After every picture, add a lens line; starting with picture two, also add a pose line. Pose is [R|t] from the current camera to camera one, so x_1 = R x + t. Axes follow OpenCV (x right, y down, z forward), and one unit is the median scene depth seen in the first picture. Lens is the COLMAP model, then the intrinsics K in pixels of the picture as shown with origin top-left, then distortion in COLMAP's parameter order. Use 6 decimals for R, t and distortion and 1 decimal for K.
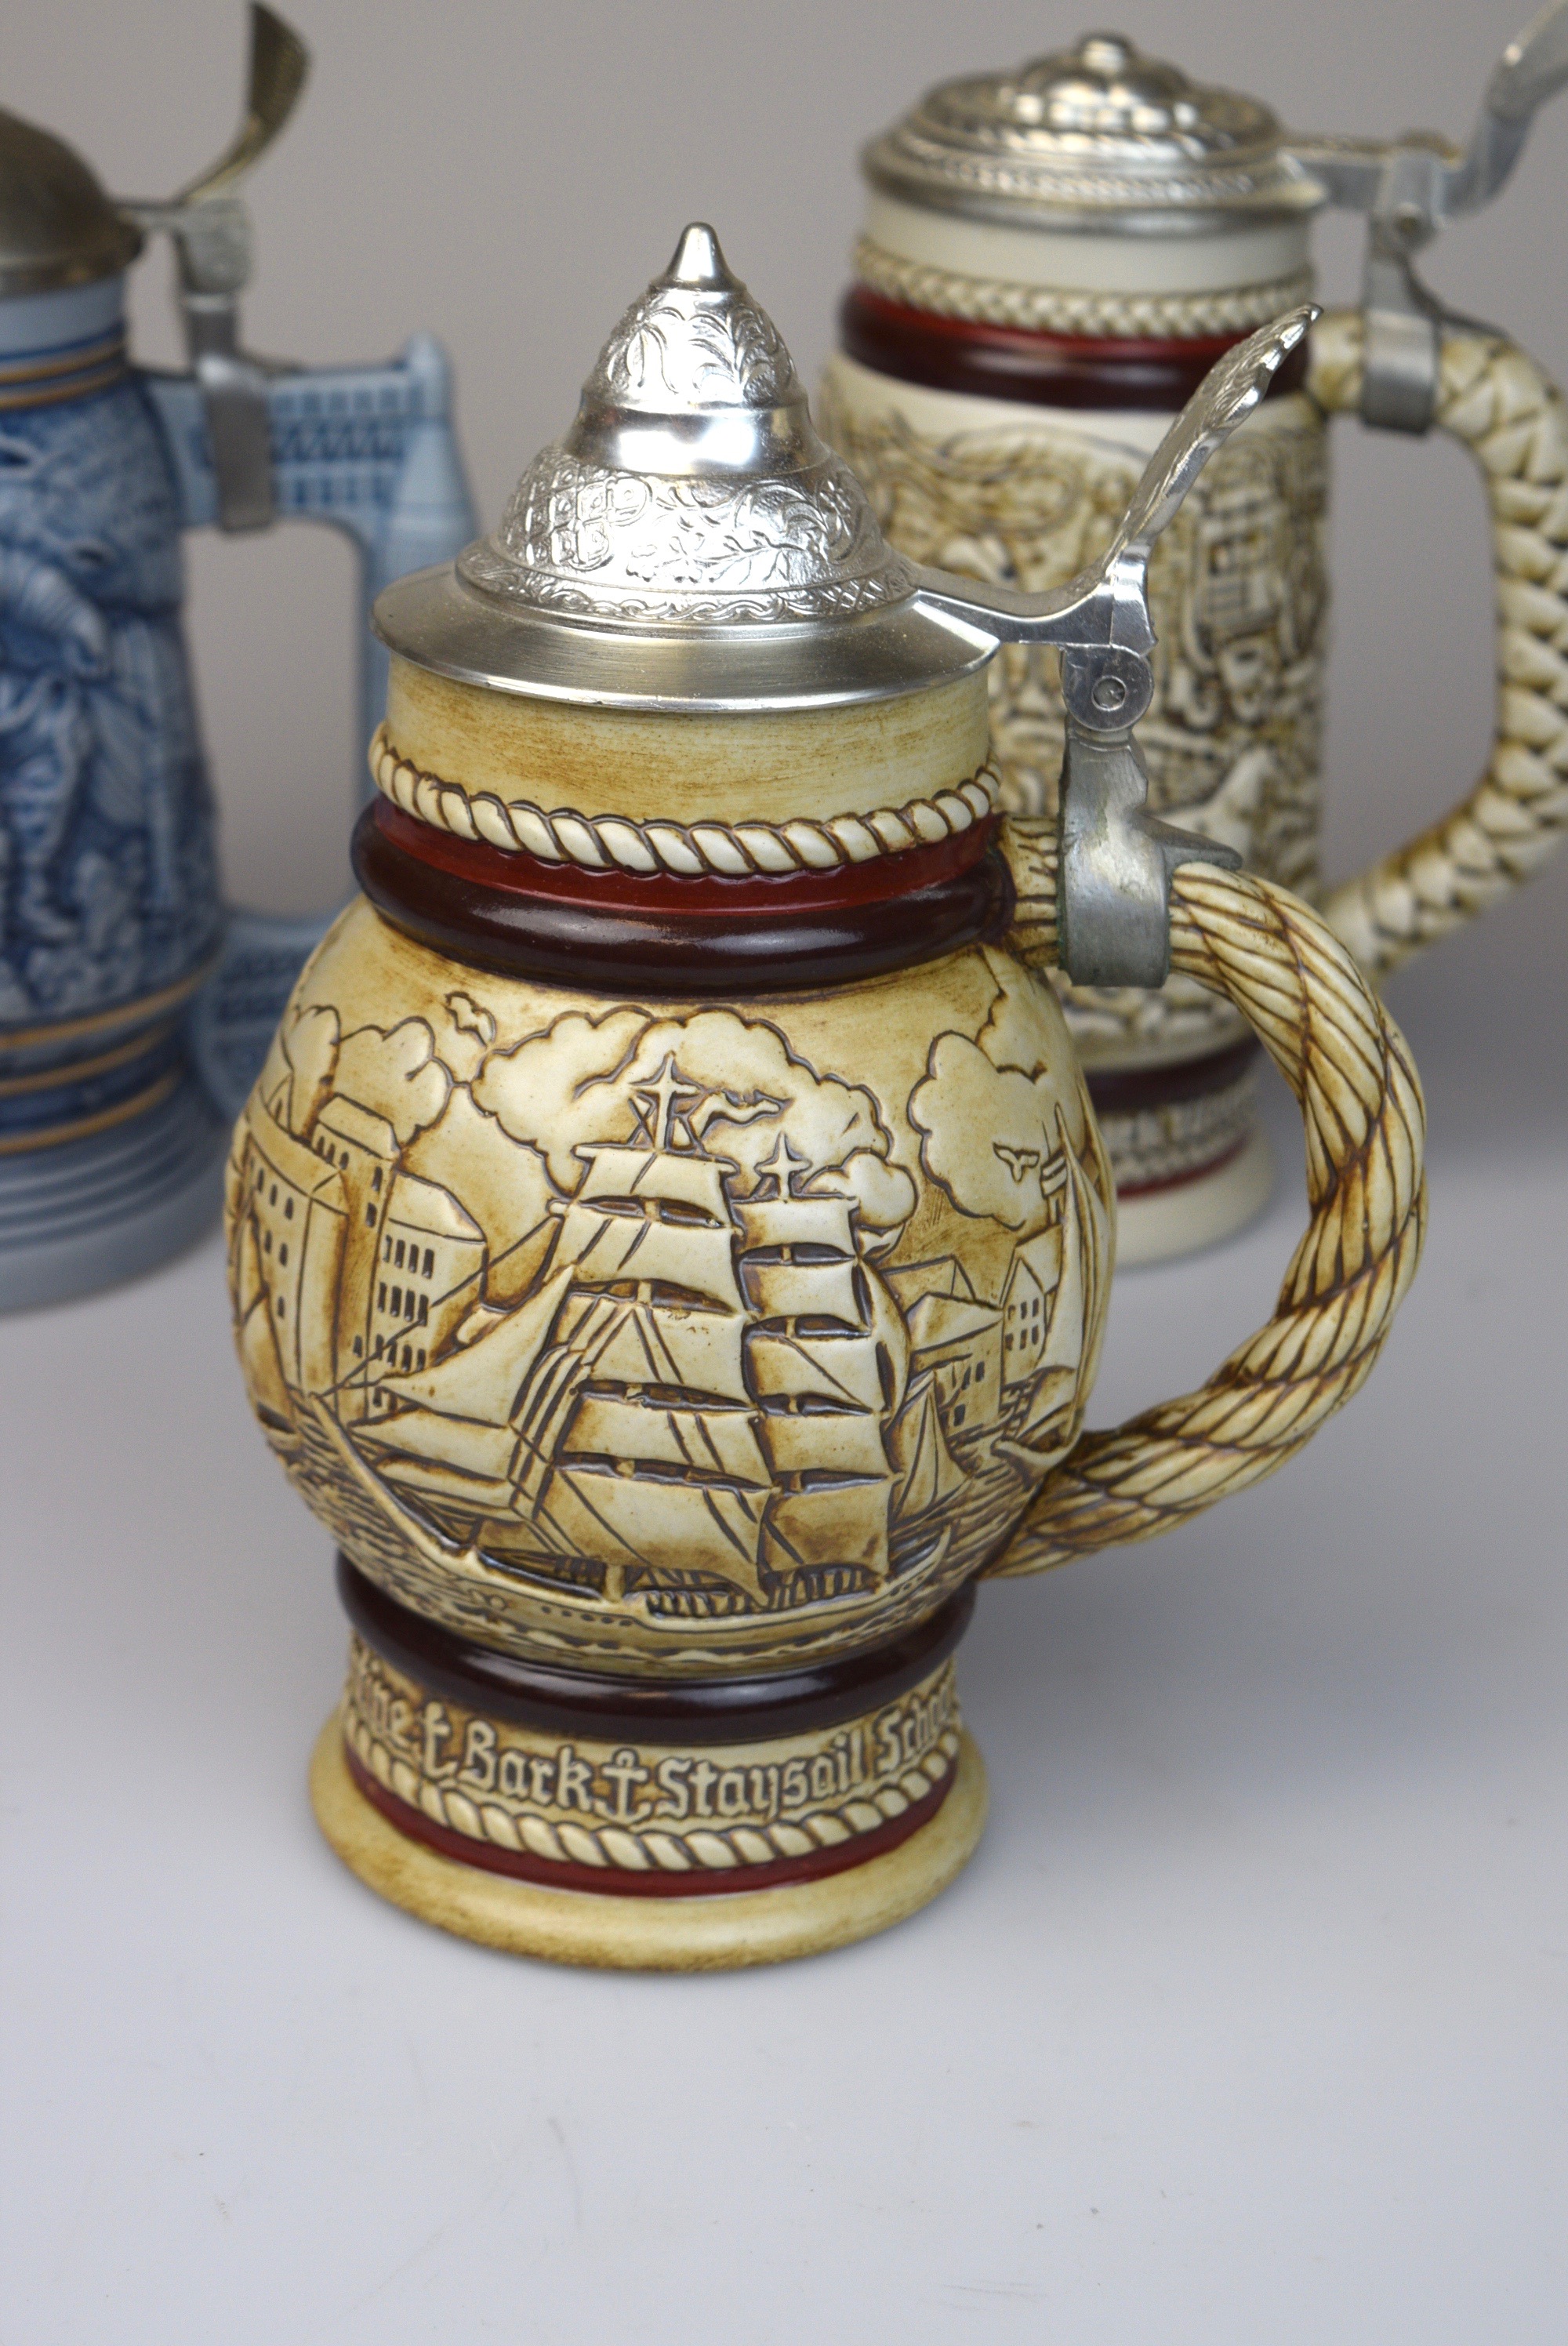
lens RADIAL K [[4299.3, 0, 775.1], [0, 4299.3, 1160.9], [0, 0, 1]] dist [0.029490, 0.000000]
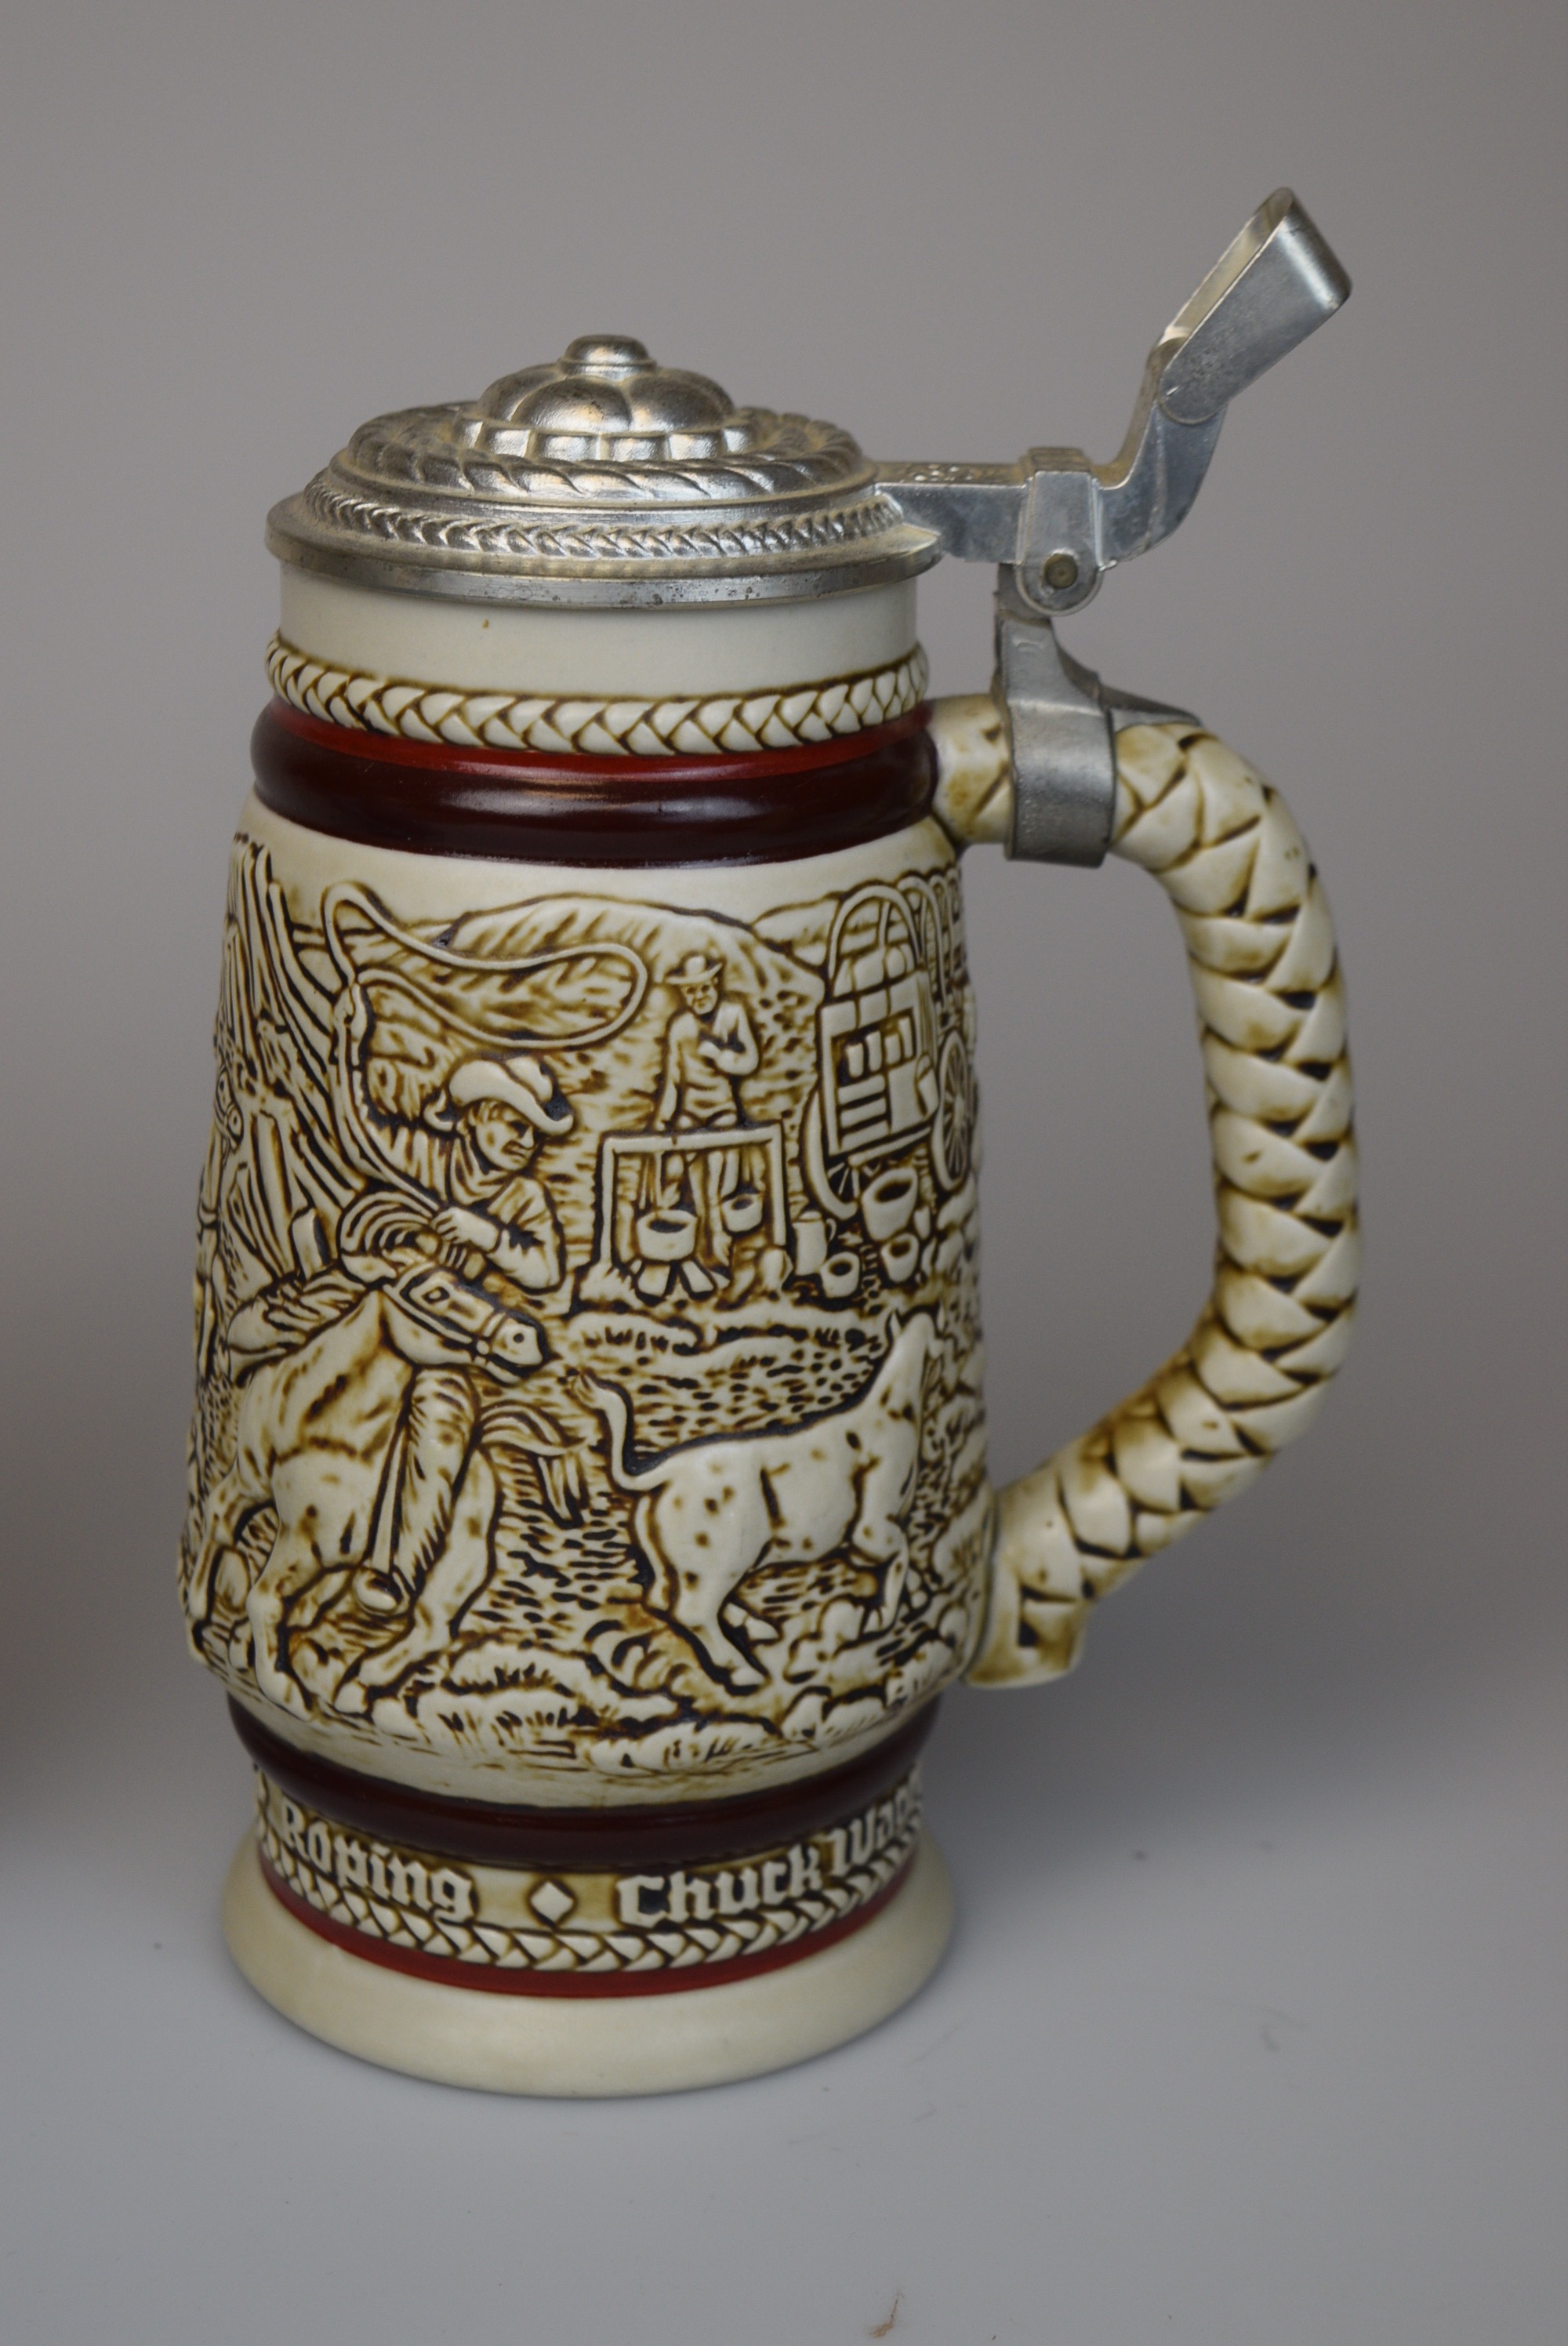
lens RADIAL K [[4299.3, 0, 790.4], [0, 4299.3, 1176.9], [0, 0, 1]] dist [0.029490, 0.000000]
pose [[0.977298, -0.088930, 0.192300, -0.041513], [0.106342, 0.990927, -0.082185, -0.064594], [-0.183247, 0.100769, 0.977889, 0.322112]]
